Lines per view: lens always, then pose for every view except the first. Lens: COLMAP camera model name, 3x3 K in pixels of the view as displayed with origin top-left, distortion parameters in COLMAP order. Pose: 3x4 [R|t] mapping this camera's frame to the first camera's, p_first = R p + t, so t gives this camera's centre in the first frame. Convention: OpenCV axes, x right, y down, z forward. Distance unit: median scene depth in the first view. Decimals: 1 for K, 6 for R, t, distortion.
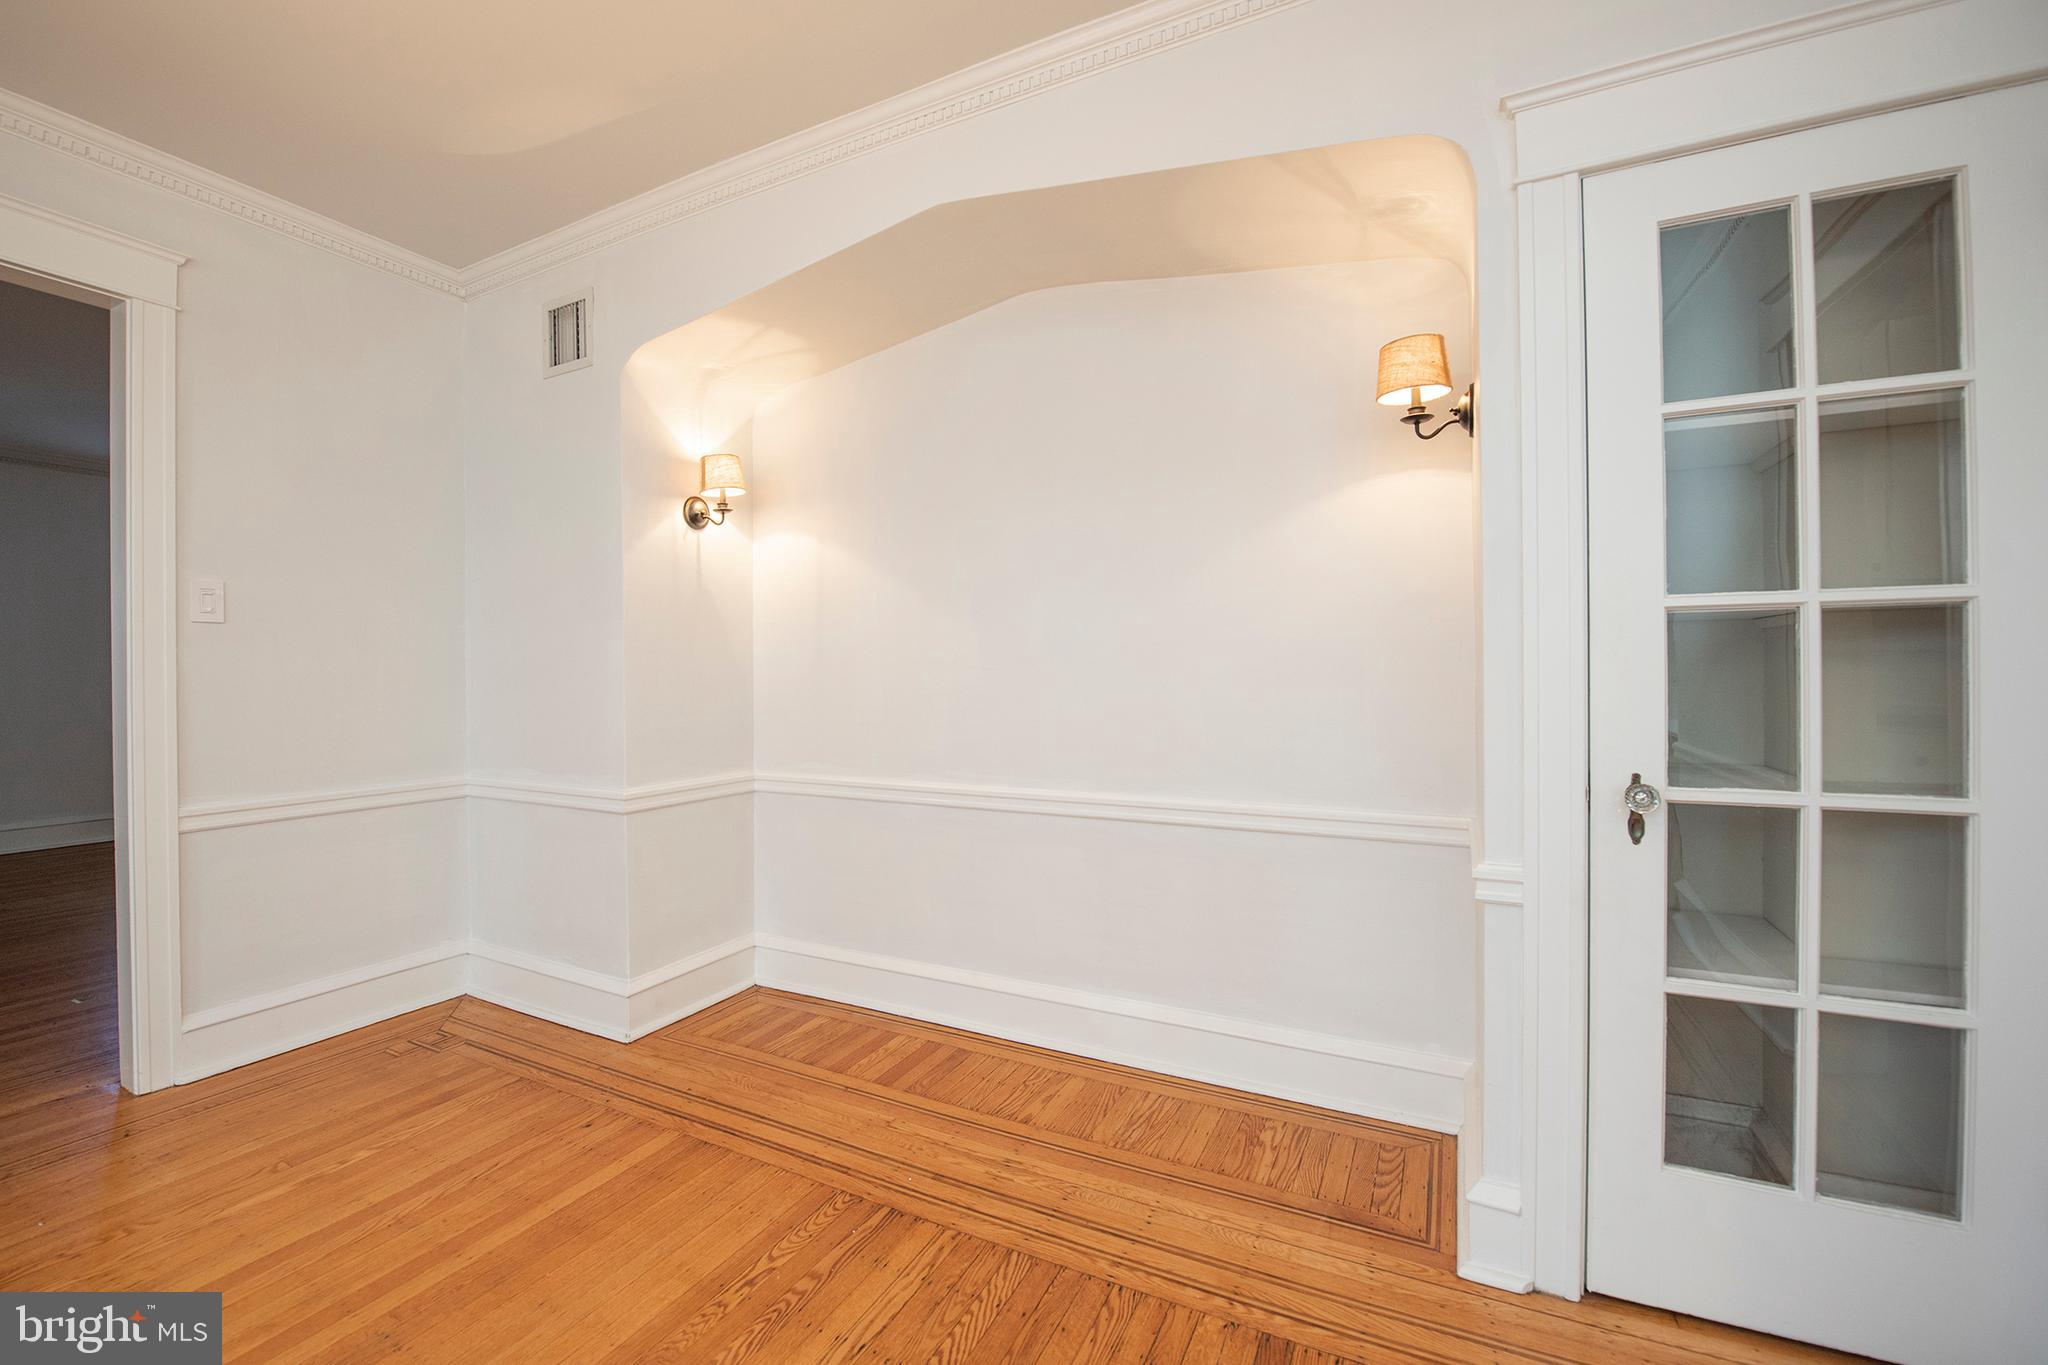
lens RADIAL K [[844.2, 0, 996.1], [0, 844.2, 676.0], [0, 0, 1]] dist [-0.022902, -0.000156]
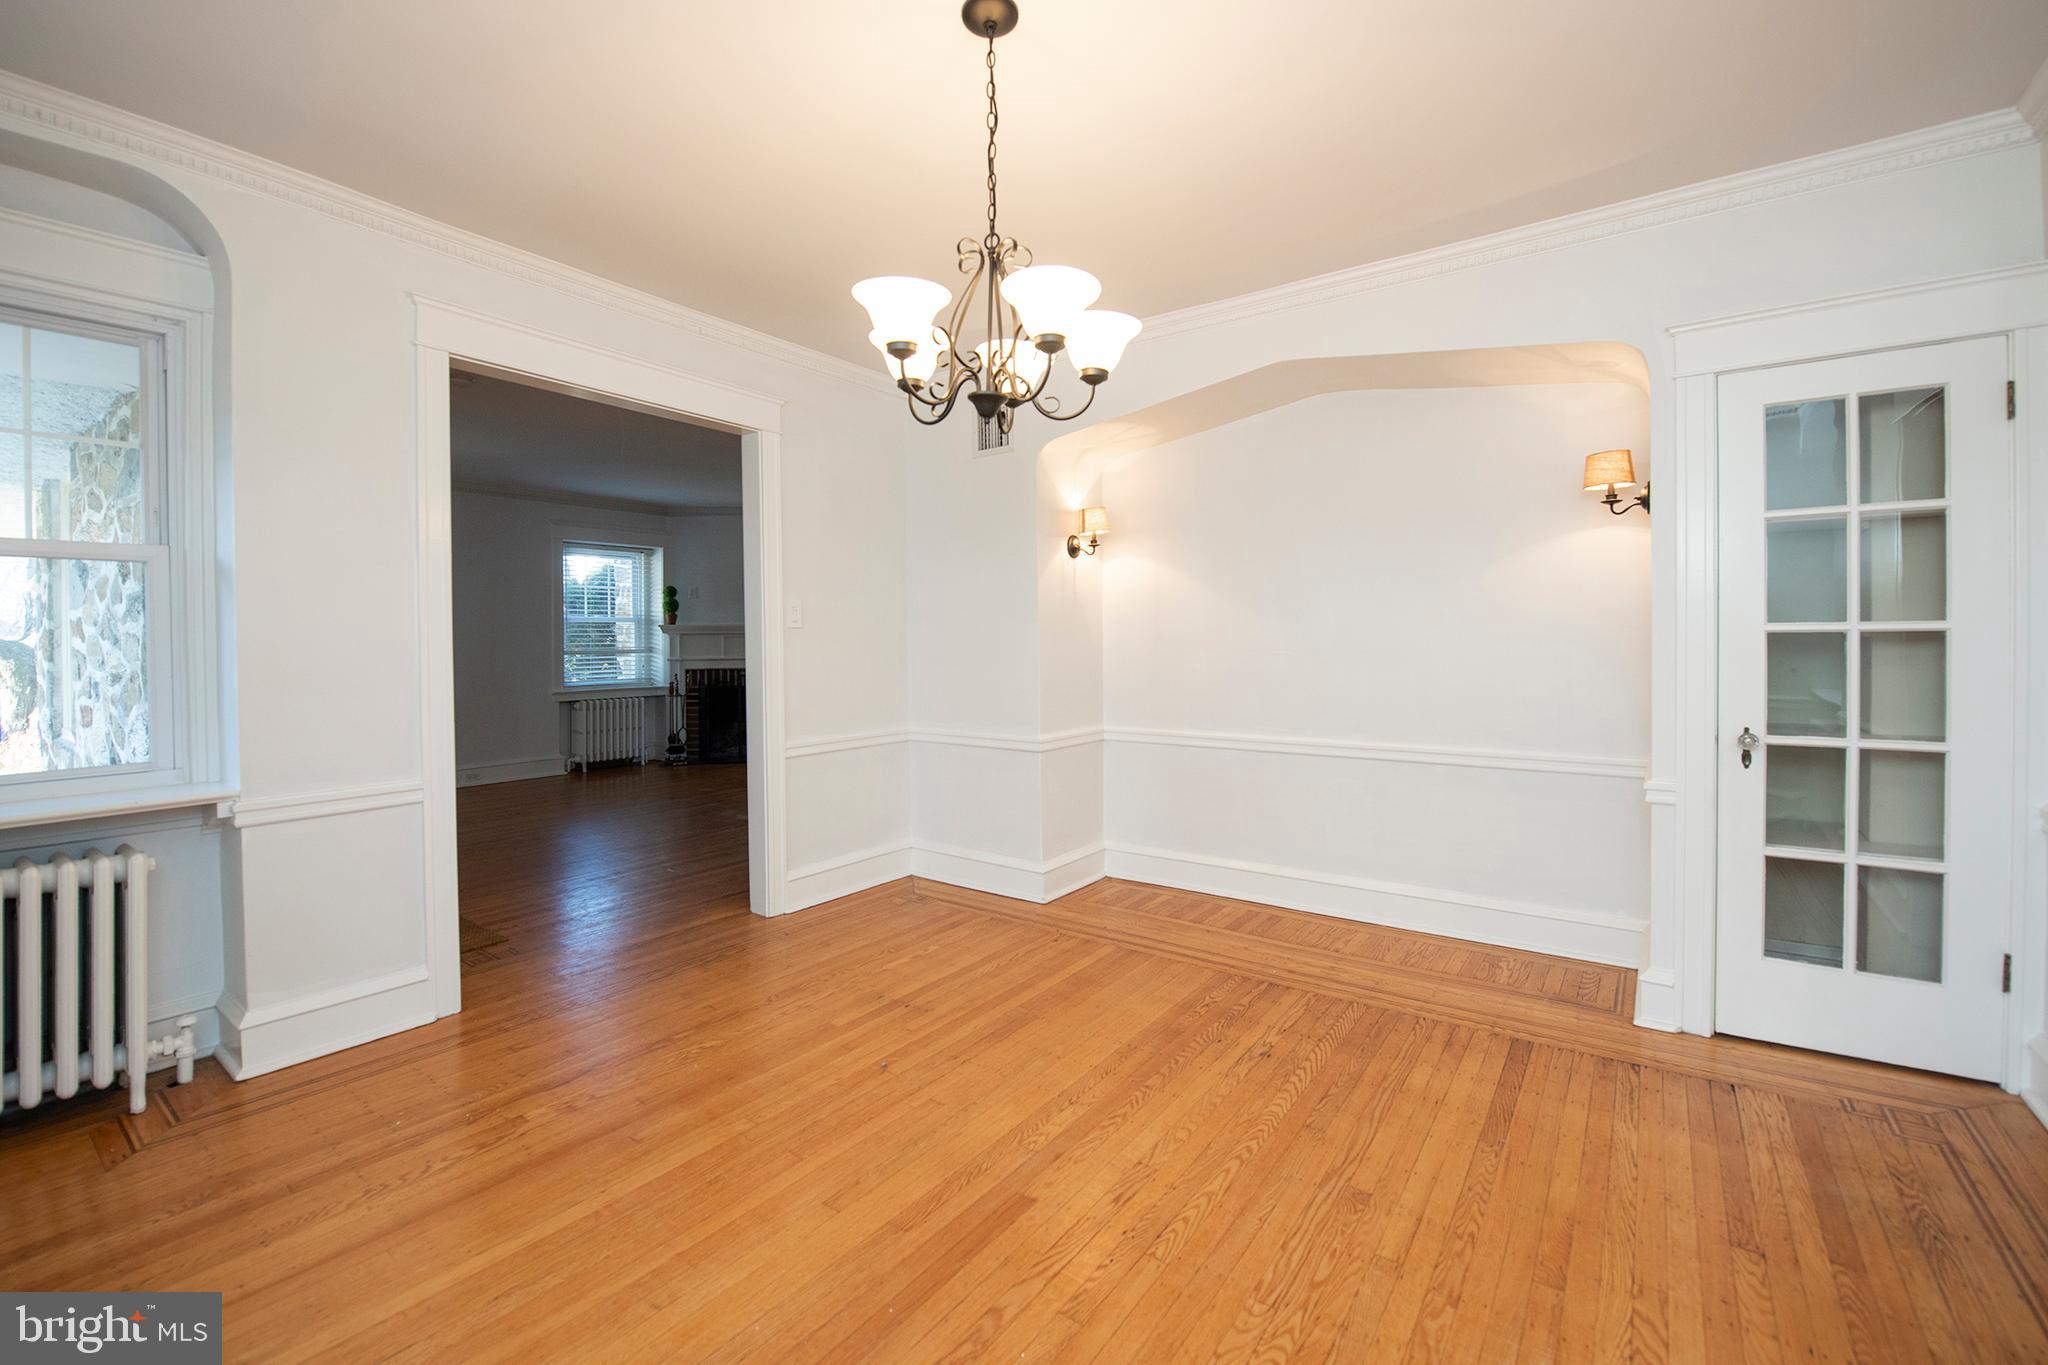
lens RADIAL K [[850.1, 0, 1022.5], [0, 850.1, 650.9], [0, 0, 1]] dist [-0.024235, -0.000358]
pose [[0.987841, -0.000650, -0.155463, -0.322742], [0.002590, 0.999921, 0.012281, -0.048177], [0.155443, -0.012535, 0.987765, -0.684490]]
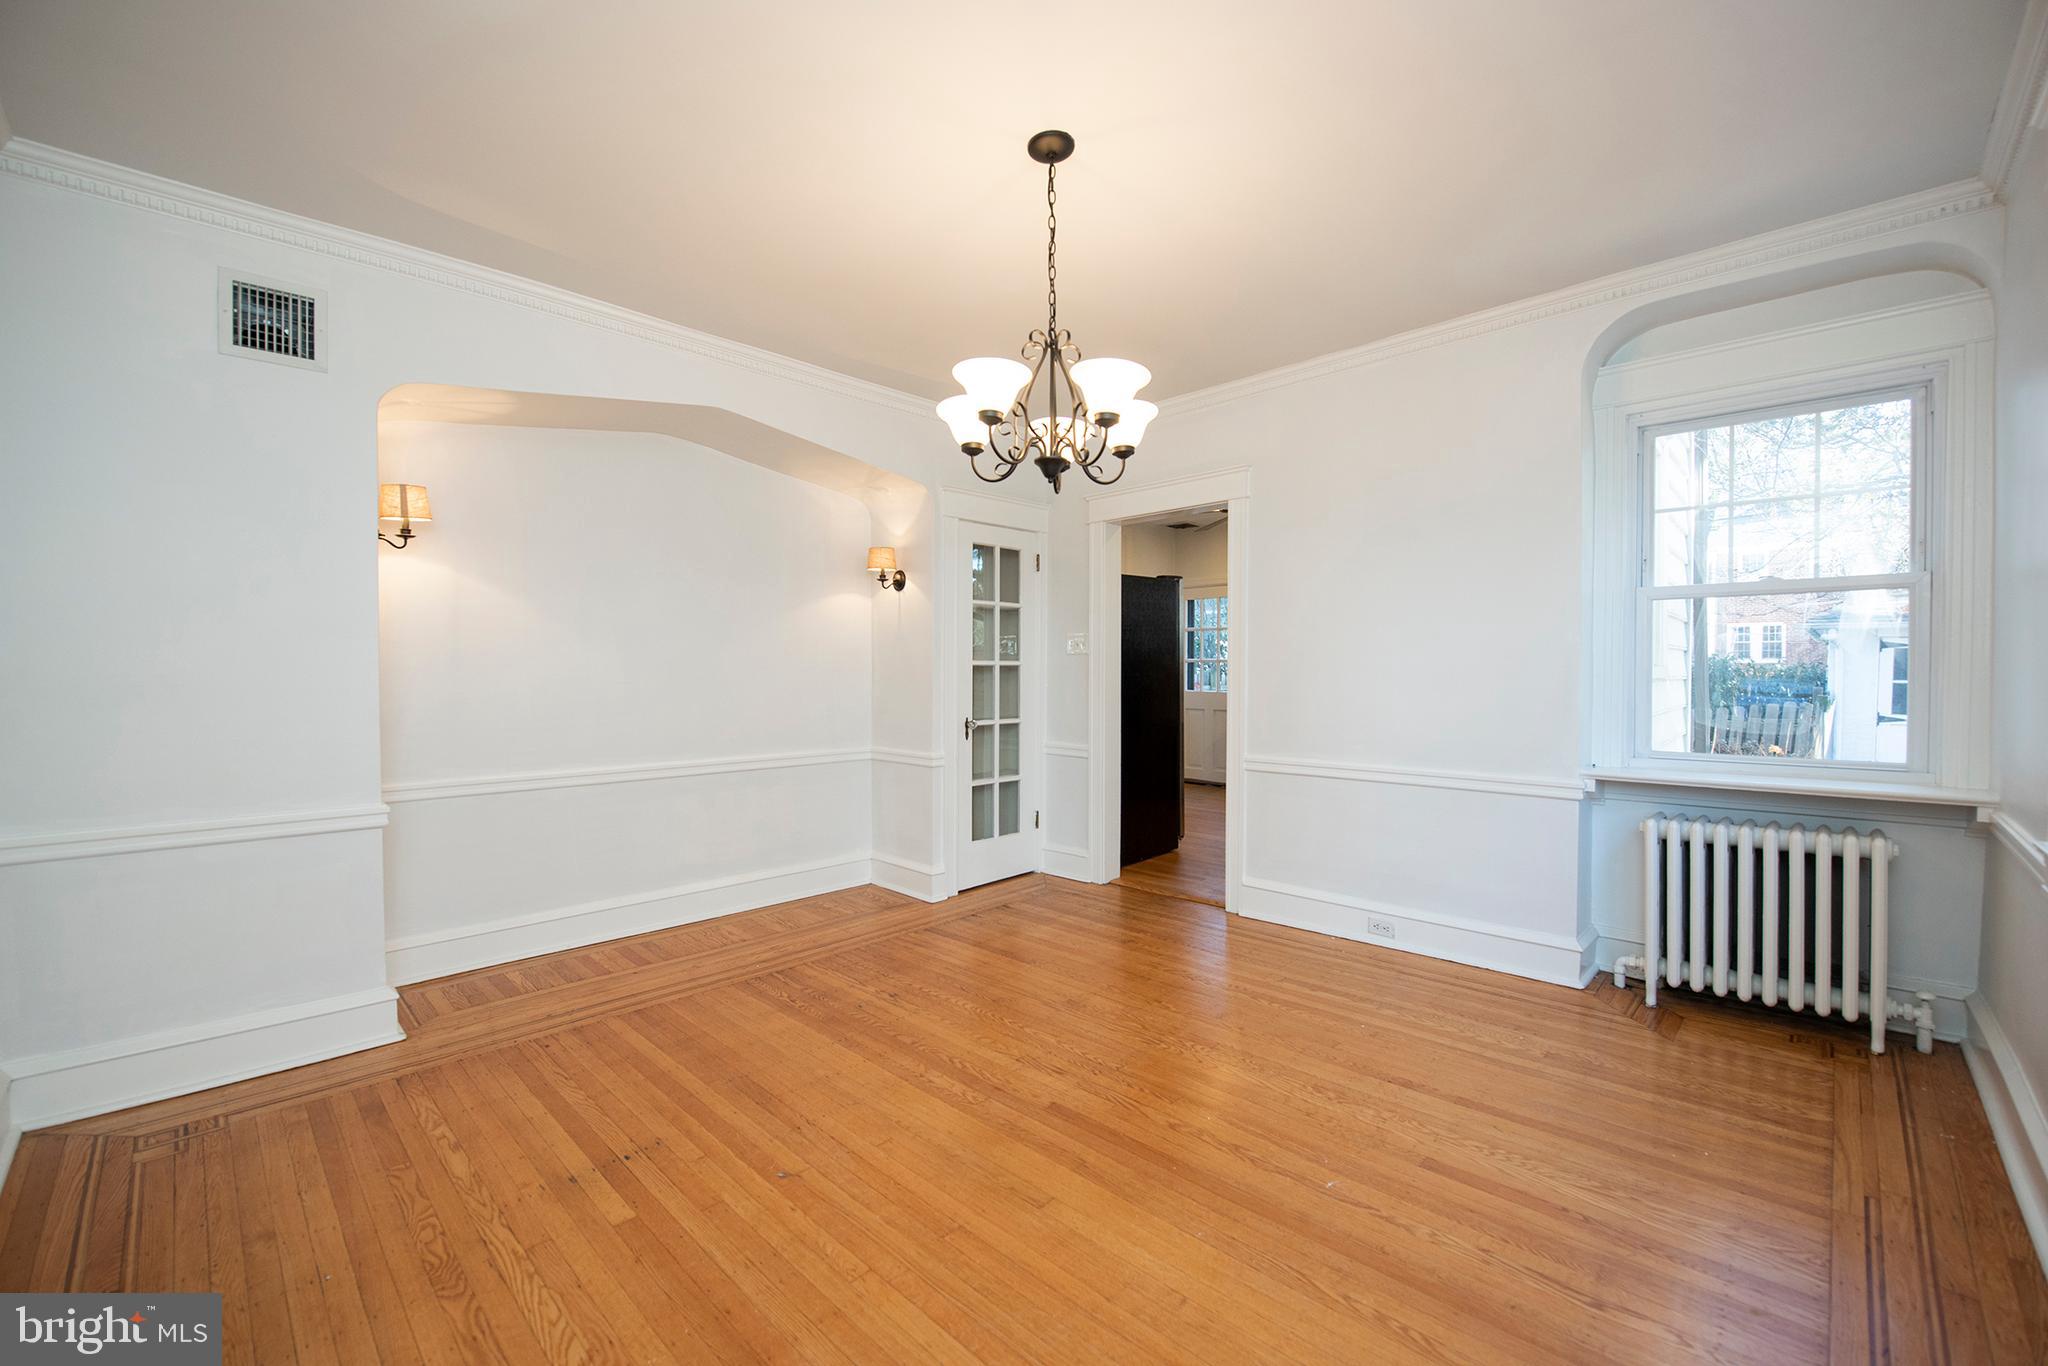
lens RADIAL K [[834.7, 0, 989.4], [0, 834.7, 679.1], [0, 0, 1]] dist [-0.017439, -0.000174]
pose [[0.313096, -0.005037, 0.949708, -1.604232], [0.000879, 0.999987, 0.005014, -0.030256], [-0.949721, -0.000735, 0.313096, -0.042034]]
